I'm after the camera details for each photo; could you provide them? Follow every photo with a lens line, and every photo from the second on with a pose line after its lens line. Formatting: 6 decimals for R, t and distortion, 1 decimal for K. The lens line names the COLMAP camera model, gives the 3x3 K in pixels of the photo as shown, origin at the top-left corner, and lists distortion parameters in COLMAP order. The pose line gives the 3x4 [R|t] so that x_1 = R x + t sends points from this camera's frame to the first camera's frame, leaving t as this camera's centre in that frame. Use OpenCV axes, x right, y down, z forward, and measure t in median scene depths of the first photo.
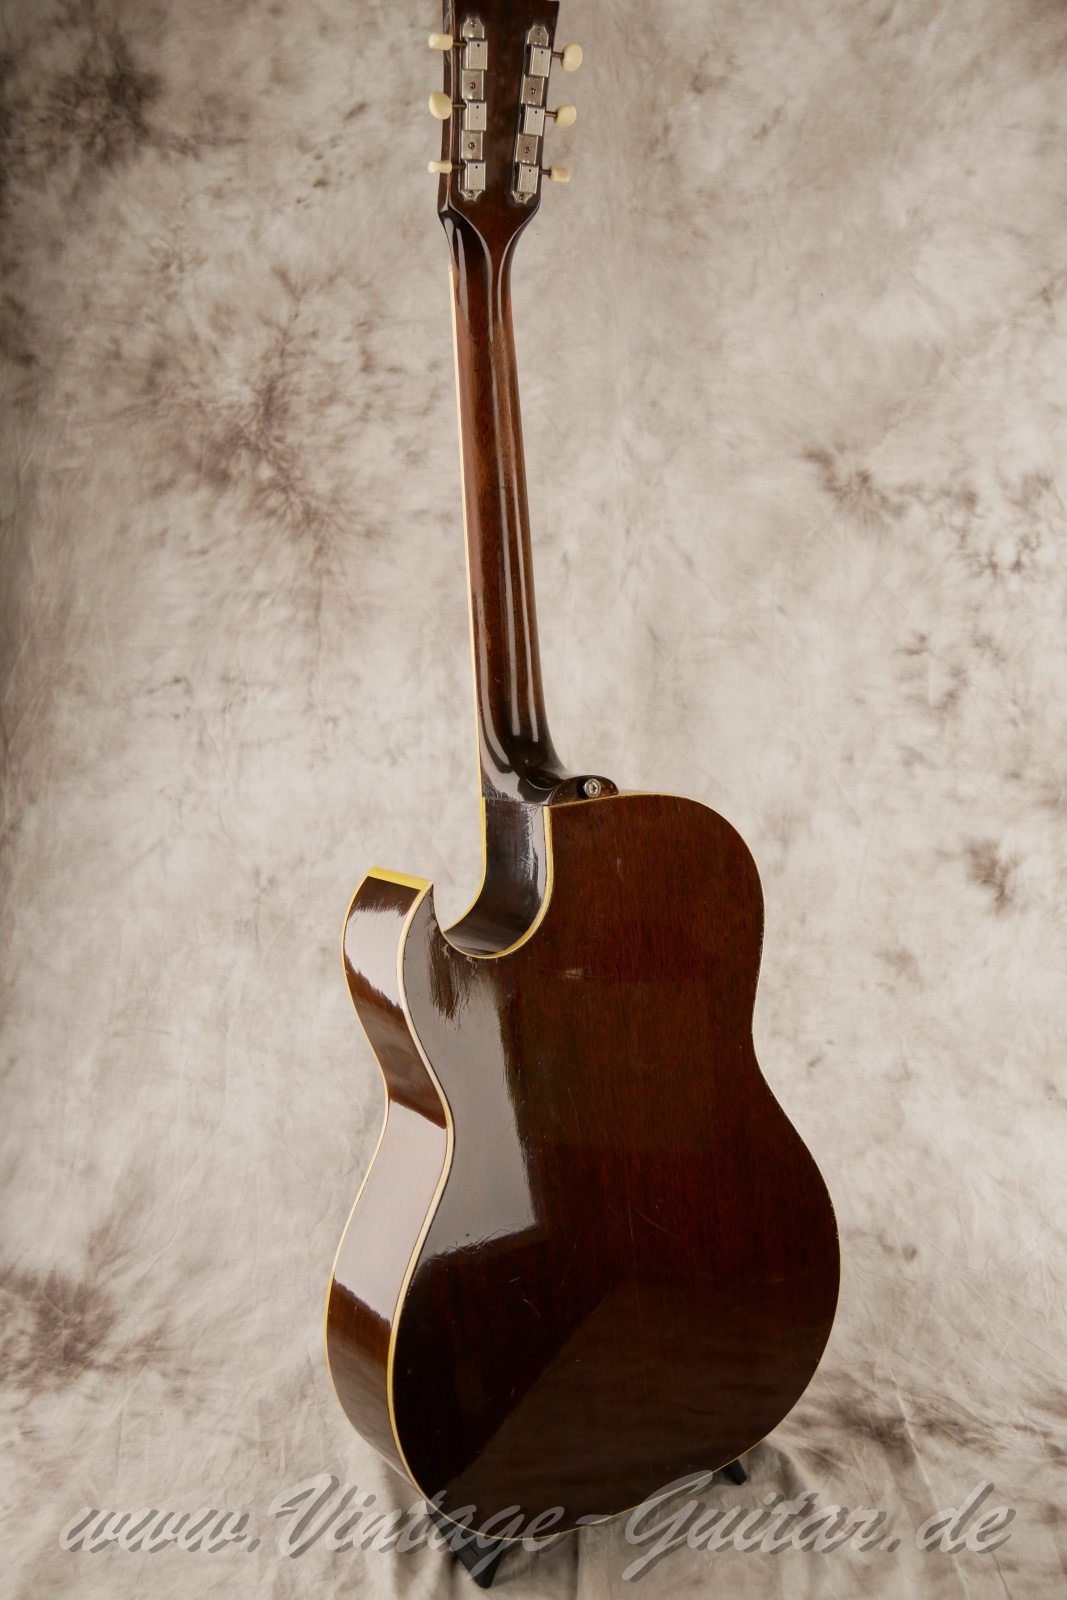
lens RADIAL K [[1635.8, 0, 545.9], [0, 1635.8, 802.9], [0, 0, 1]] dist [-0.012978, -0.000571]
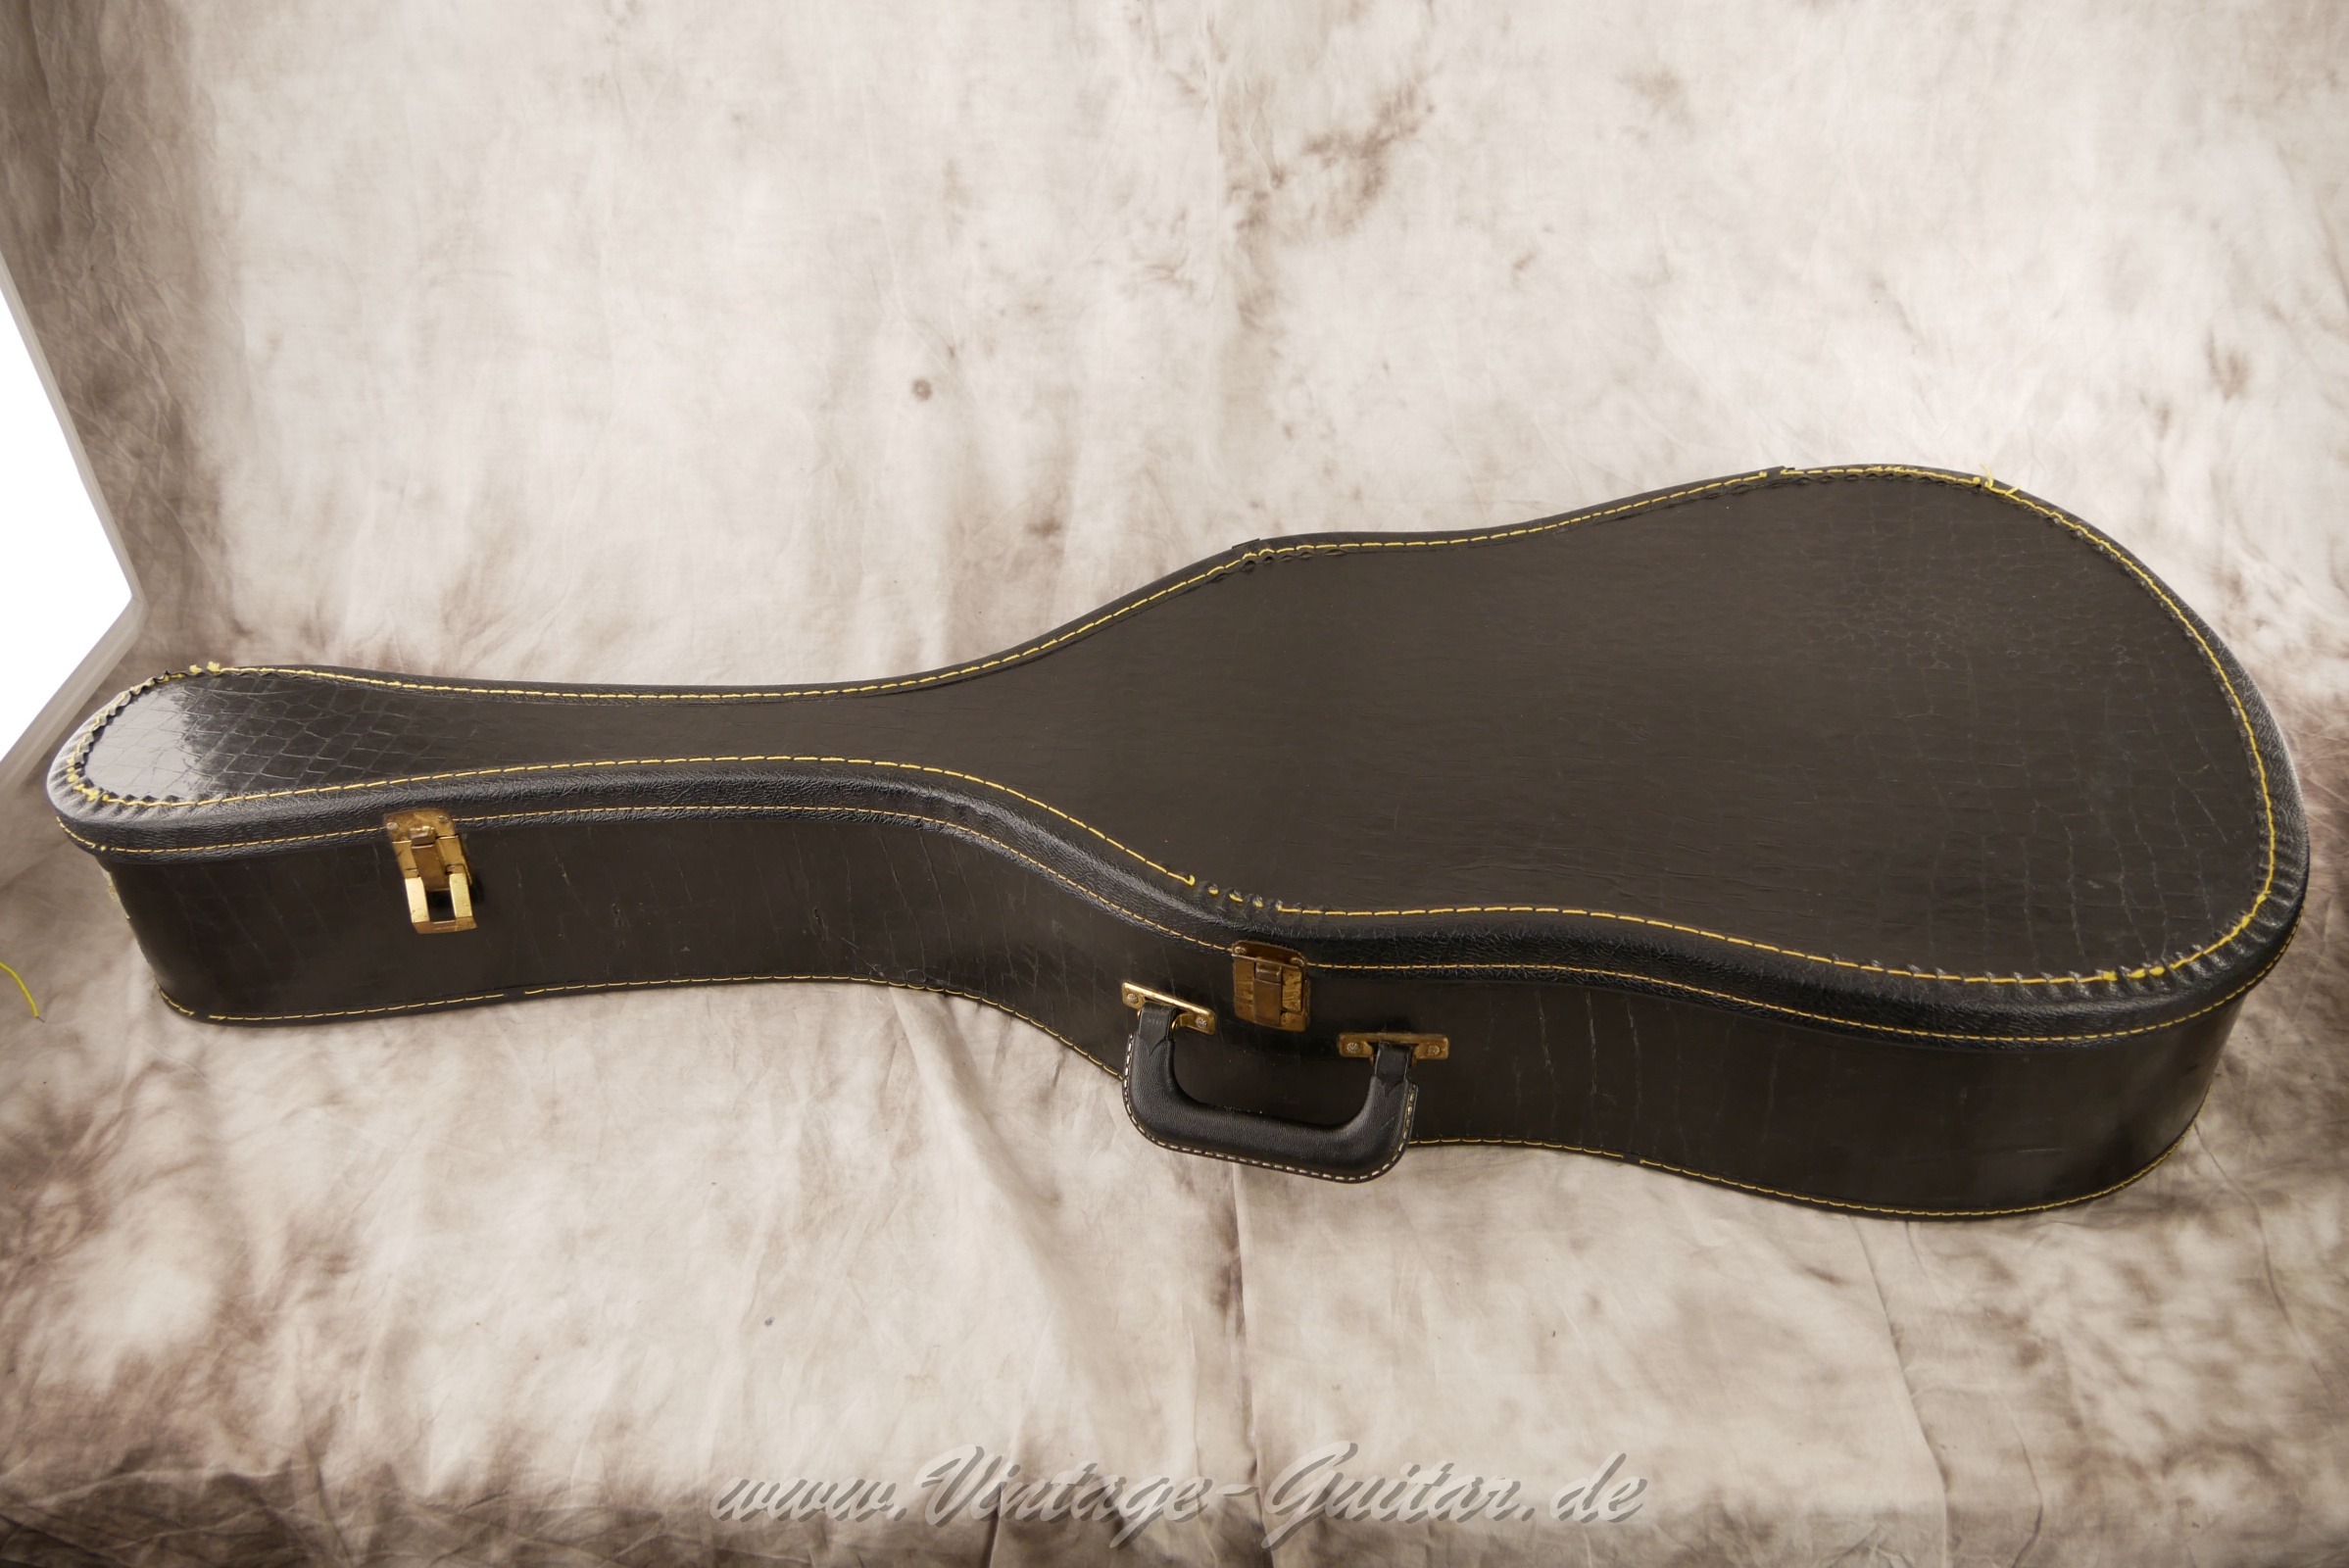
lens RADIAL K [[1989.1, 0, 1165.4], [0, 1989.1, 891.3], [0, 0, 1]] dist [-0.045884, 0.003641]
pose [[0.996699, -0.070485, 0.040297, -0.024849], [0.043993, 0.885998, 0.461597, 0.012142], [-0.068238, -0.458301, 0.886174, 0.201101]]
